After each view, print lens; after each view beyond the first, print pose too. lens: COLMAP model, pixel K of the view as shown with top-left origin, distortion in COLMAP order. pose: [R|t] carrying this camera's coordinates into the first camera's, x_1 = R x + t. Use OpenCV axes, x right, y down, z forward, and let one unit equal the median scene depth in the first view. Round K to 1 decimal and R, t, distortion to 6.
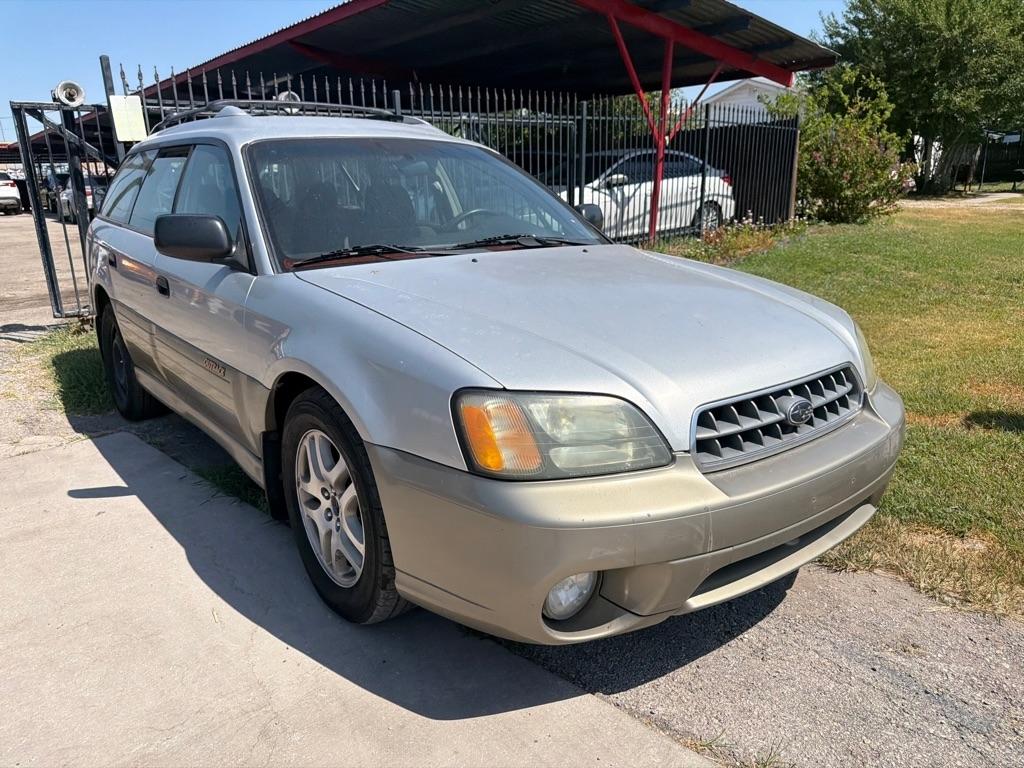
lens RADIAL K [[738.1, 0, 514.1], [0, 738.1, 391.0], [0, 0, 1]] dist [-0.003470, -0.001837]
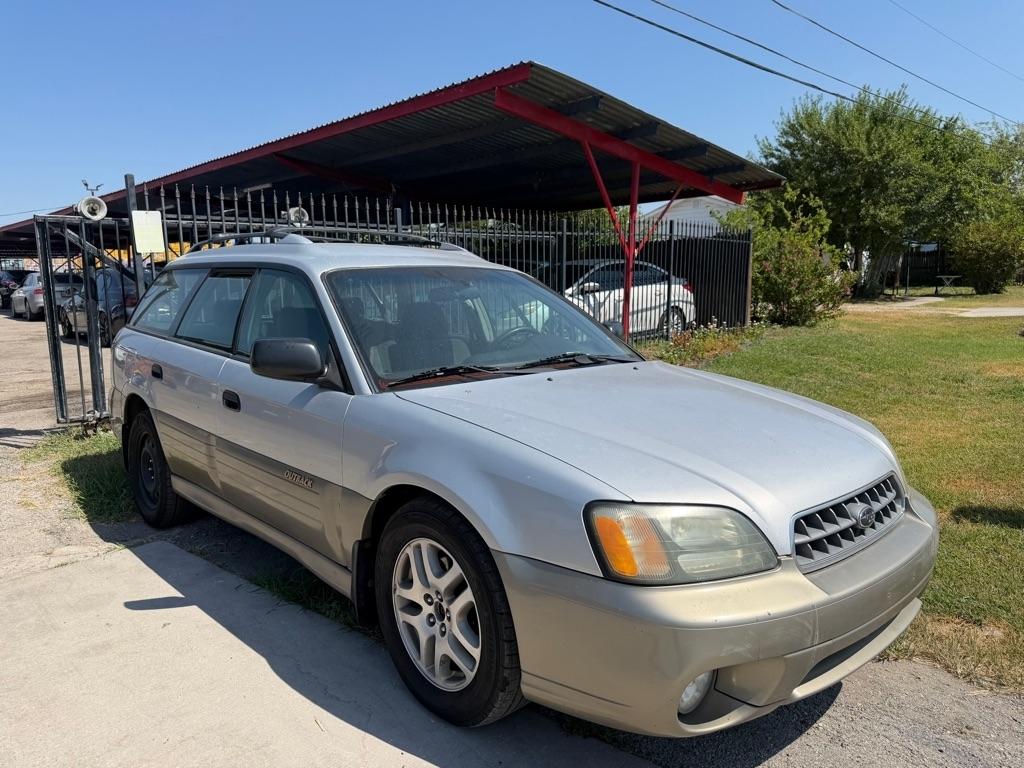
lens RADIAL K [[736.8, 0, 523.2], [0, 736.8, 383.9], [0, 0, 1]] dist [0.003085, -0.007674]
pose [[0.996729, -0.001942, 0.080795, -0.115574], [0.012875, 0.990759, -0.135018, -0.014016], [-0.079786, 0.135617, 0.987544, -0.059957]]
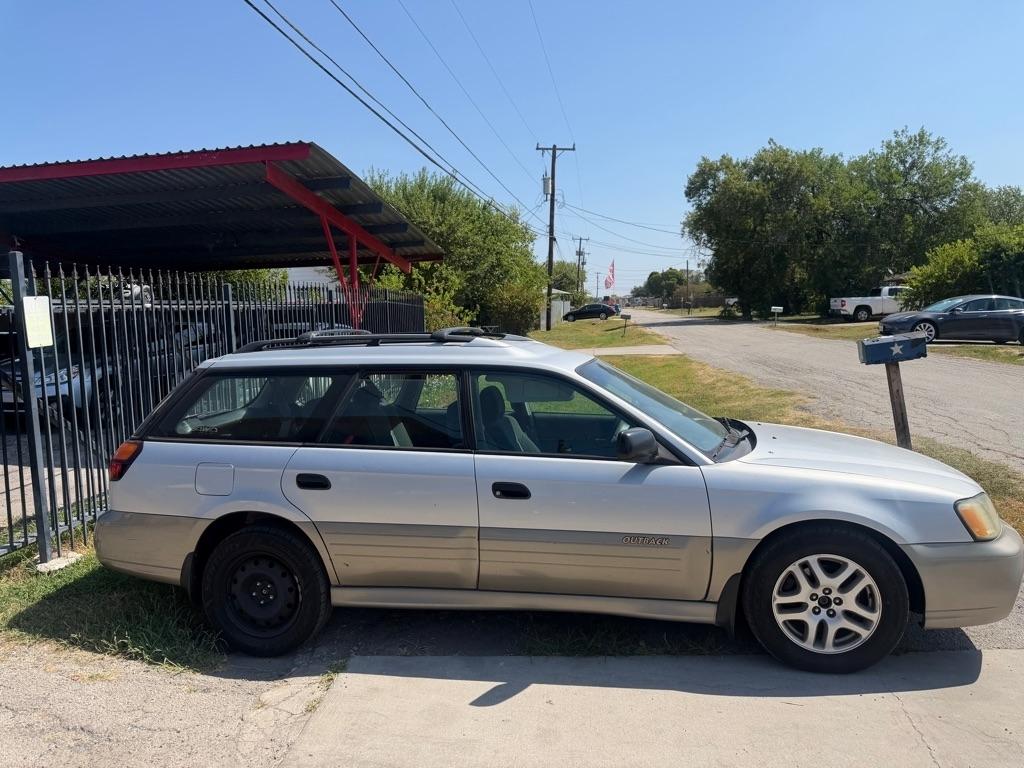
lens RADIAL K [[736.2, 0, 500.7], [0, 736.2, 384.7], [0, 0, 1]] dist [0.003829, -0.008718]
pose [[0.754887, -0.064957, 0.652630, -0.980084], [0.196051, 0.971934, -0.130031, -0.126343], [-0.625867, 0.226108, 0.746436, 0.087023]]
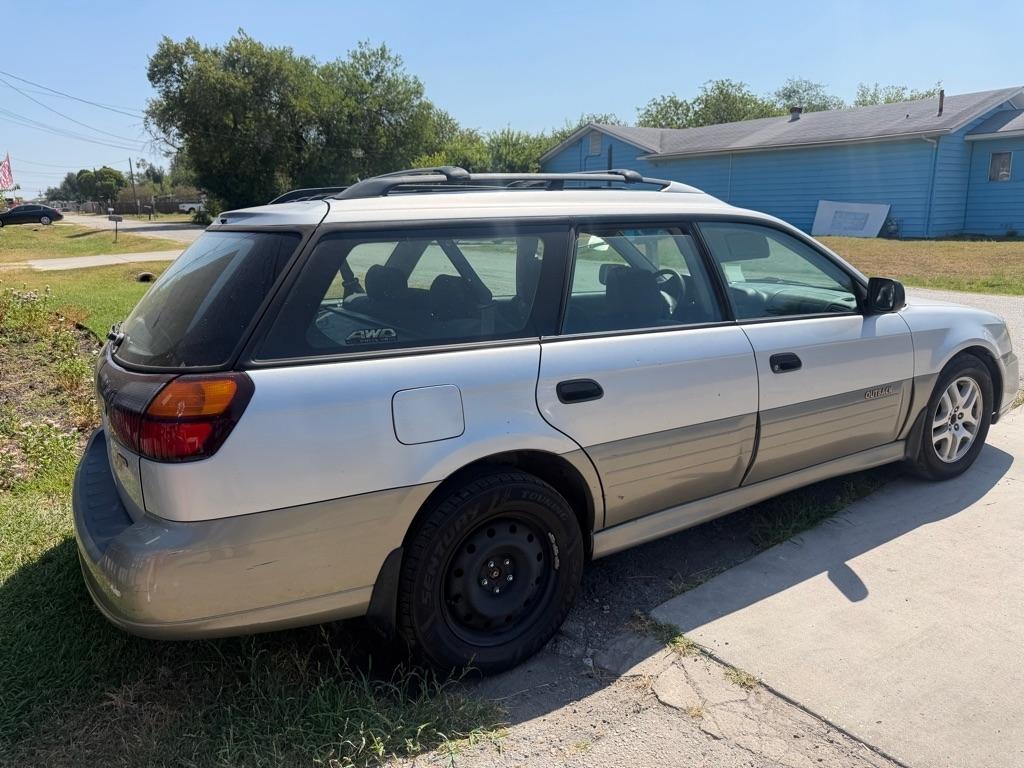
lens RADIAL K [[730.0, 0, 511.4], [0, 730.0, 379.6], [0, 0, 1]] dist [0.055534, -0.068082]
pose [[0.104928, -0.205985, 0.972913, -1.180220], [0.292199, 0.941517, 0.167824, -0.313585], [-0.950584, 0.266675, 0.158981, 0.954641]]
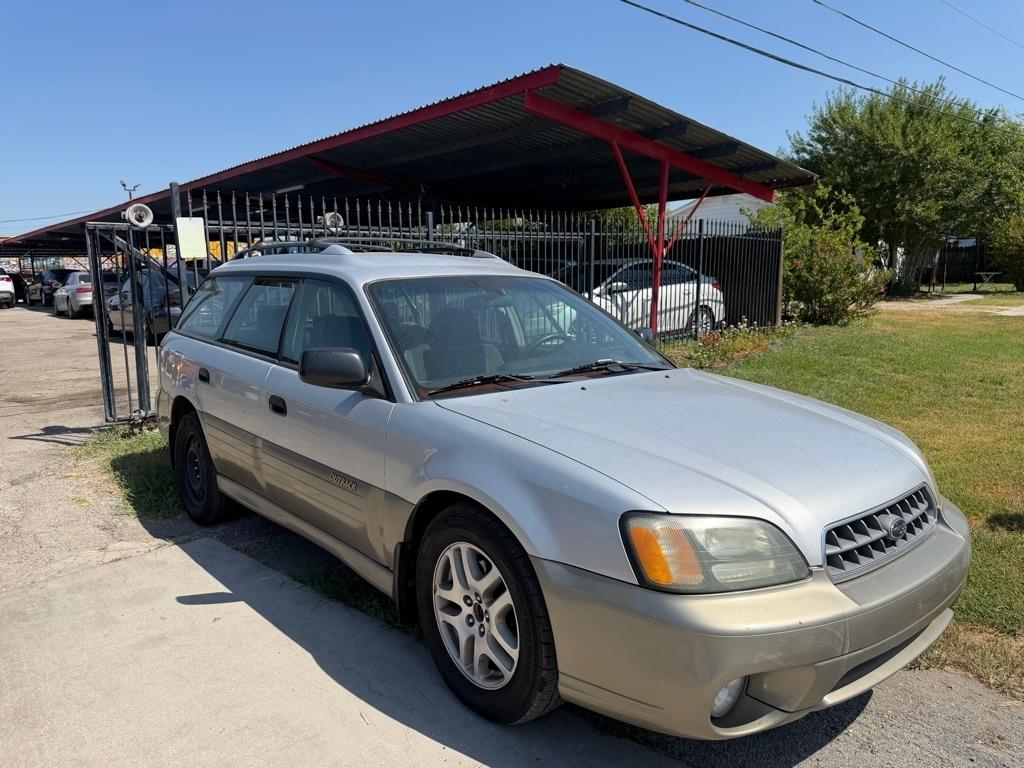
lens RADIAL K [[738.3, 0, 513.3], [0, 738.3, 381.2], [0, 0, 1]] dist [0.002816, -0.006682]
pose [[0.999443, 0.002211, 0.033289, -0.127037], [0.002258, 0.991030, -0.133618, -0.023241], [-0.033286, 0.133619, 0.990474, -0.085055]]
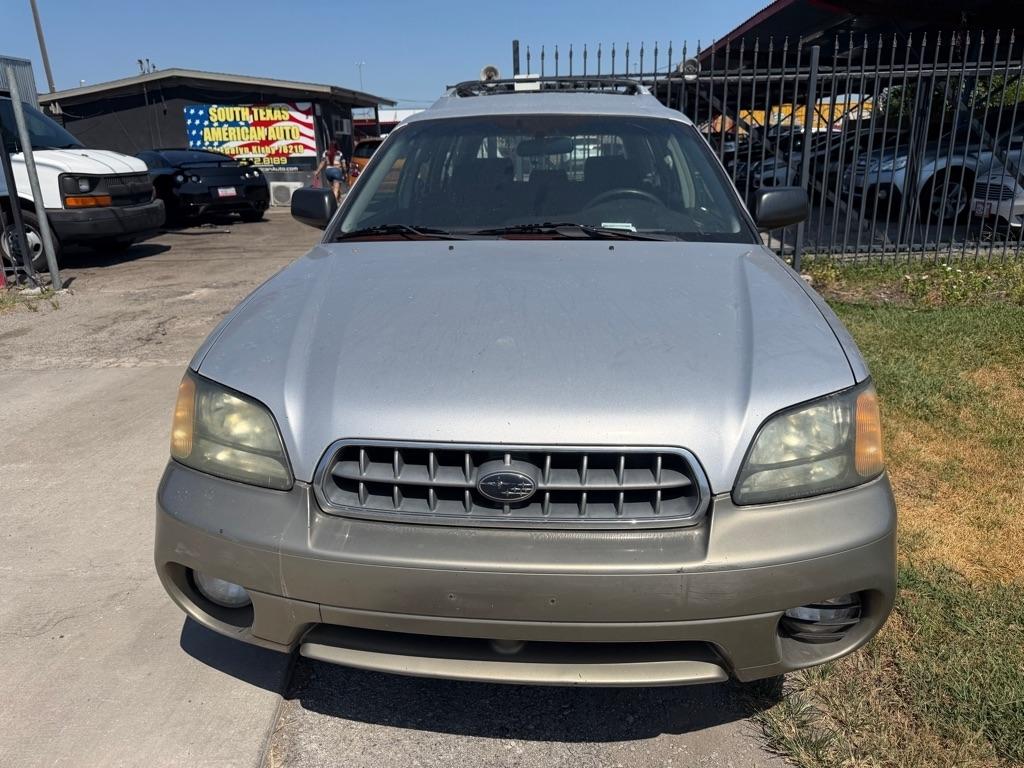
lens RADIAL K [[728.3, 0, 511.1], [0, 728.3, 370.0], [0, 0, 1]] dist [0.048354, -0.075069]
pose [[0.721063, 0.202464, -0.662628, 0.426588], [-0.182526, 0.978079, 0.100227, -0.081966], [0.668395, 0.048677, 0.742212, 0.216381]]
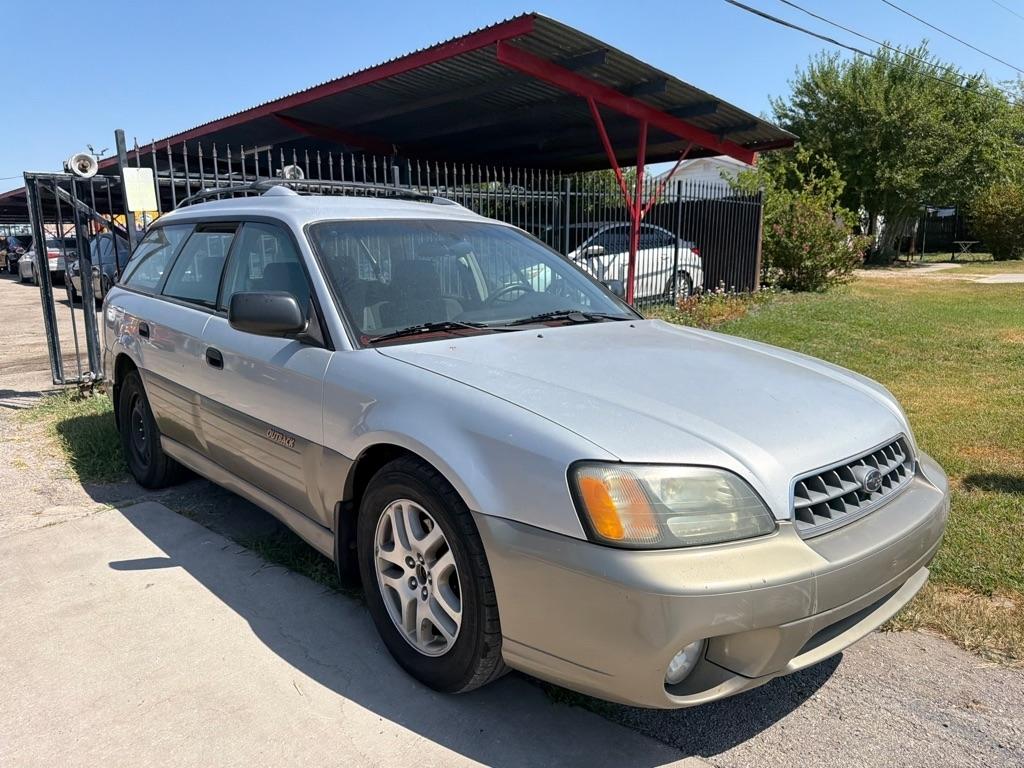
lens RADIAL K [[736.9, 0, 511.7], [0, 736.9, 387.2], [0, 0, 1]] dist [0.002554, -0.007302]
pose [[0.998420, -0.000469, 0.056197, -0.097178], [0.005404, 0.996133, -0.087695, -0.007748], [-0.055938, 0.087860, 0.994561, -0.028032]]
